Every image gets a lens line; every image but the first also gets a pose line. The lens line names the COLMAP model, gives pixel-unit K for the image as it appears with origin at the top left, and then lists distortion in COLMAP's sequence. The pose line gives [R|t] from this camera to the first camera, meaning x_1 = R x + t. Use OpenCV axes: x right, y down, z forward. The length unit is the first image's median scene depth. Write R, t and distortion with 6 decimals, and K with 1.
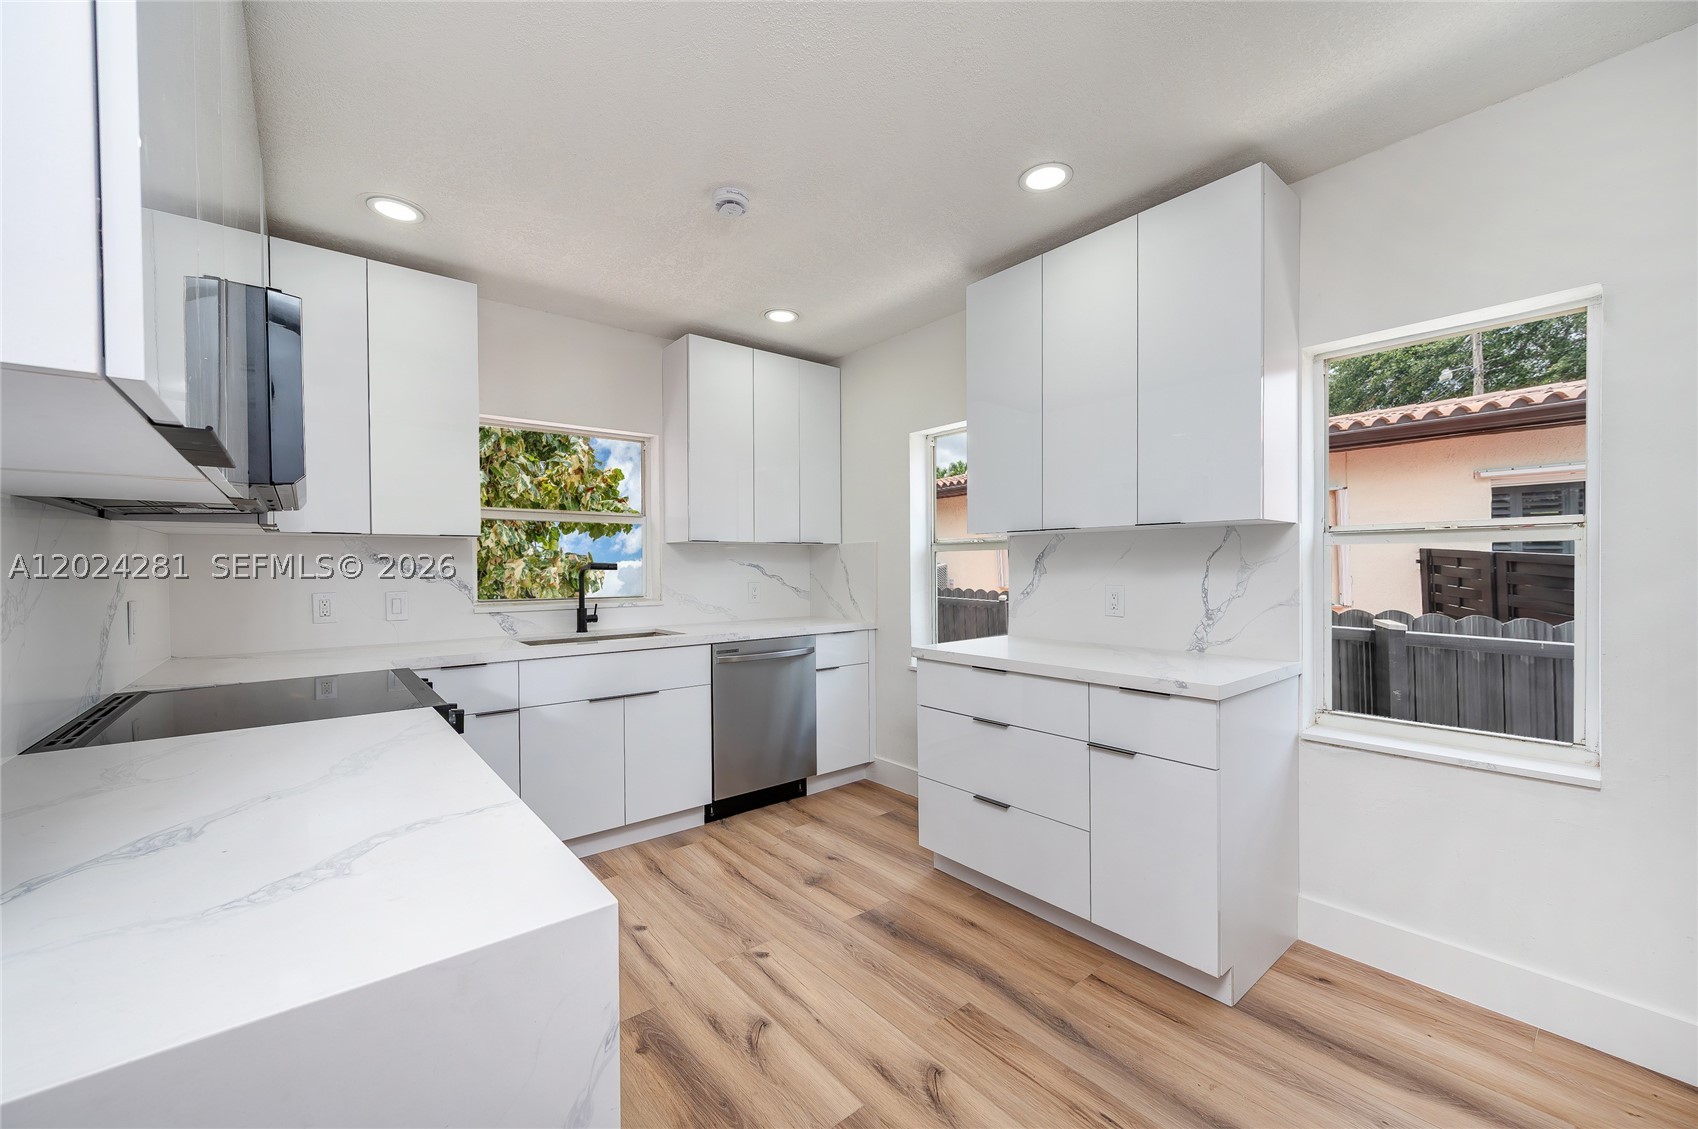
lens RADIAL K [[709.0, 0, 791.4], [0, 709.0, 580.8], [0, 0, 1]] dist [0.000404, 0.000048]
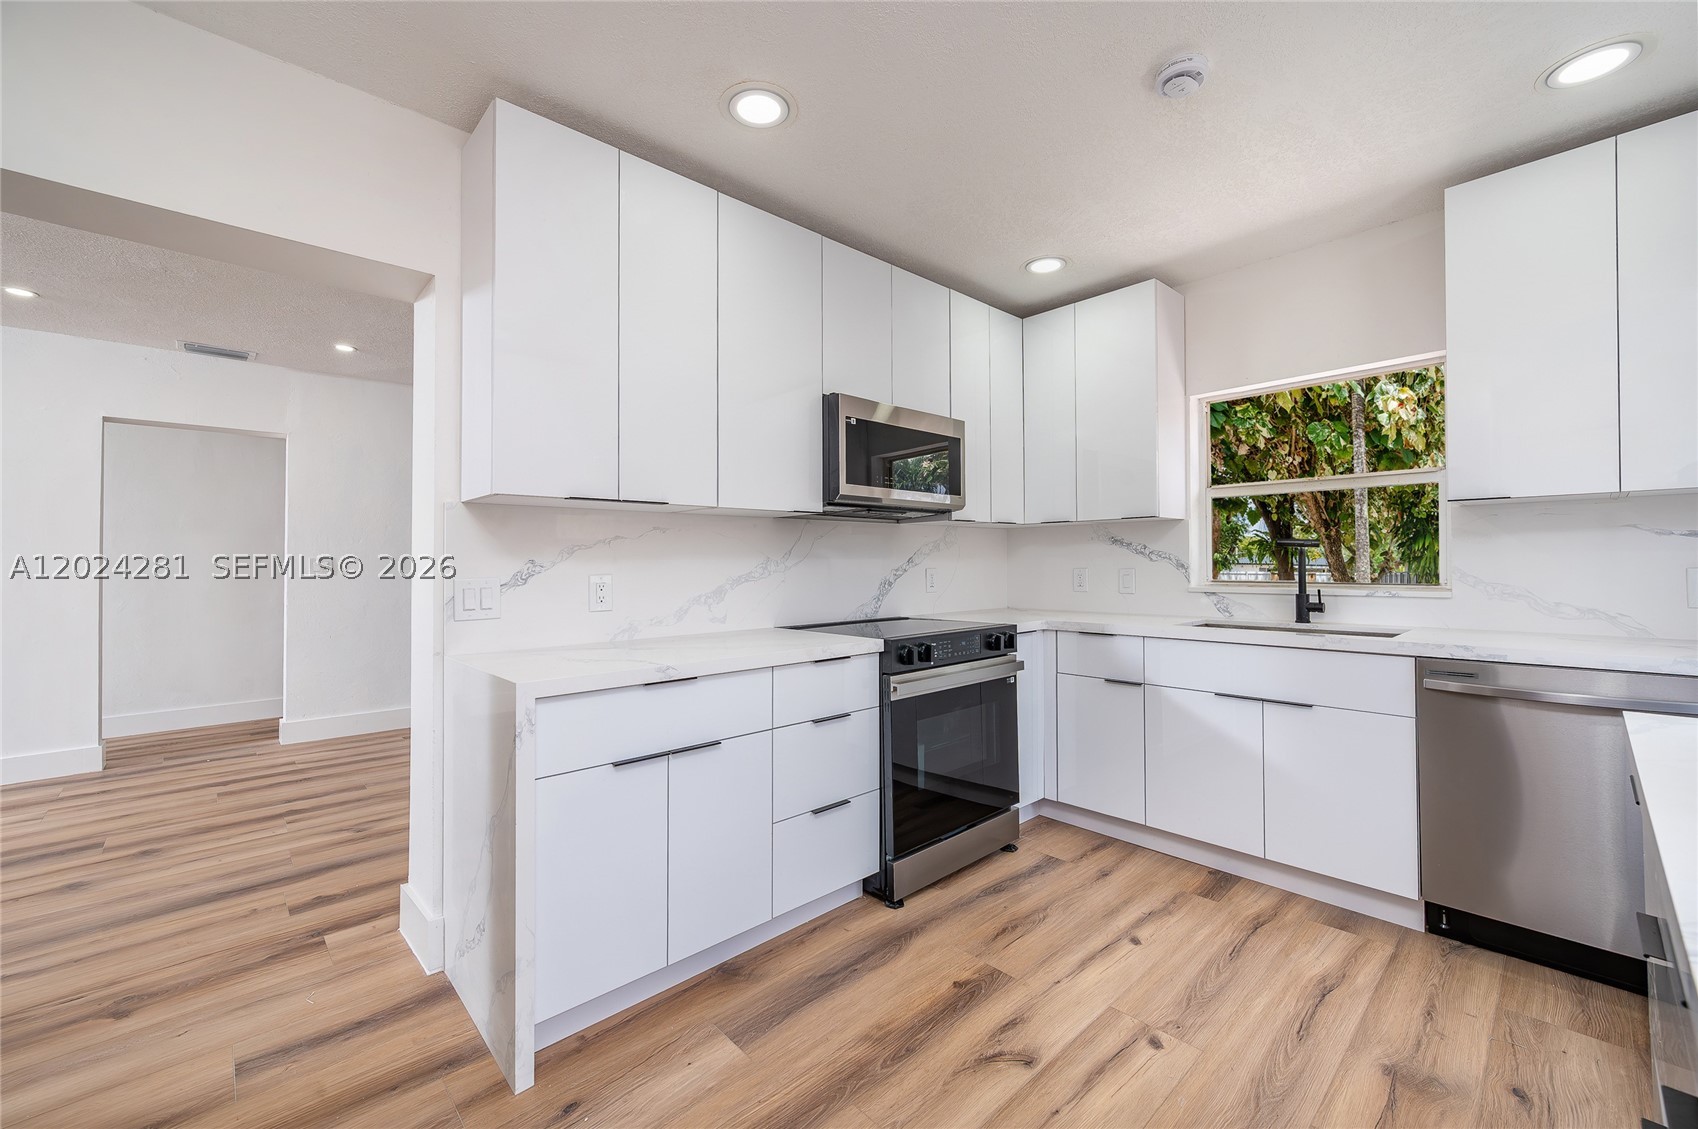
lens RADIAL K [[677.7, 0, 858.1], [0, 677.7, 555.2], [0, 0, 1]] dist [0.003210, 0.000463]
pose [[0.093364, -0.006191, -0.995613, 0.511026], [-0.015085, 0.999857, -0.007632, 0.008384], [0.995518, 0.015731, 0.093257, 0.465193]]
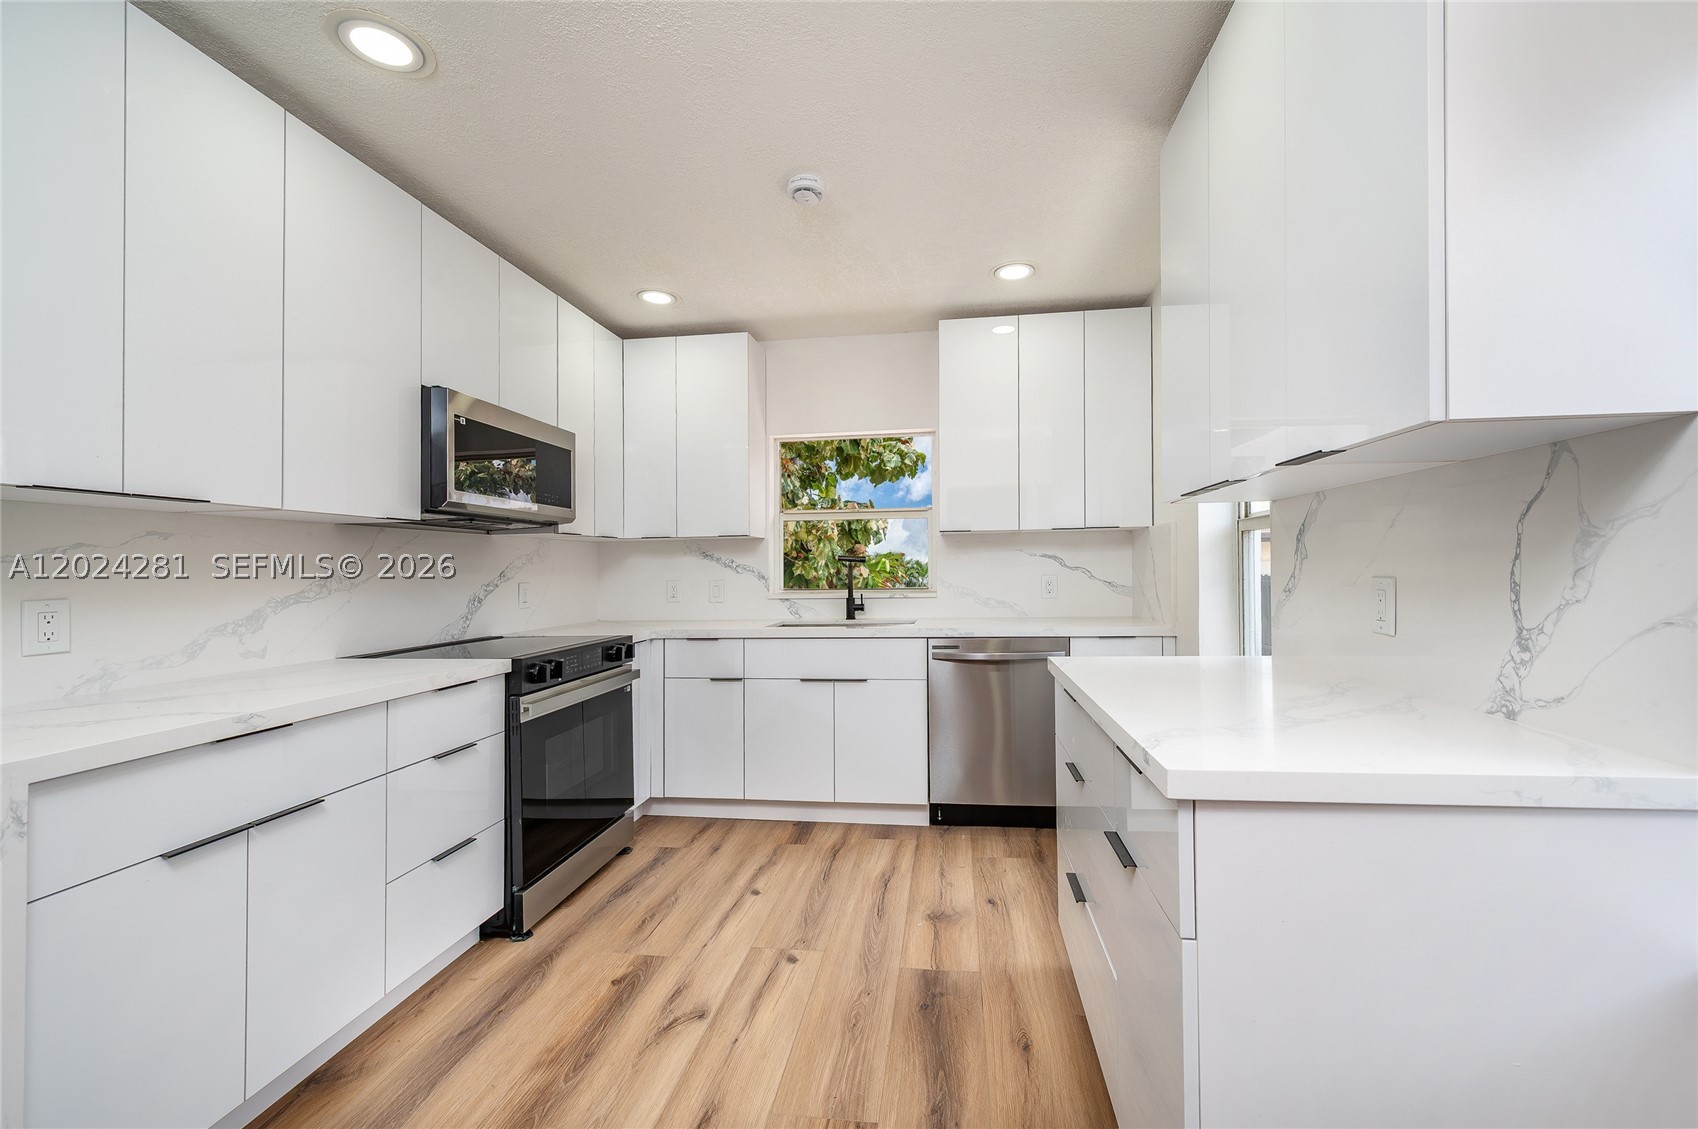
lens RADIAL K [[668.8, 0, 852.8], [0, 668.8, 572.2], [0, 0, 1]] dist [0.001509, 0.000235]
pose [[0.690965, -0.001749, -0.722886, 0.516358], [-0.005363, 0.999957, -0.007546, 0.008406], [0.722868, 0.009091, 0.690926, 0.331618]]
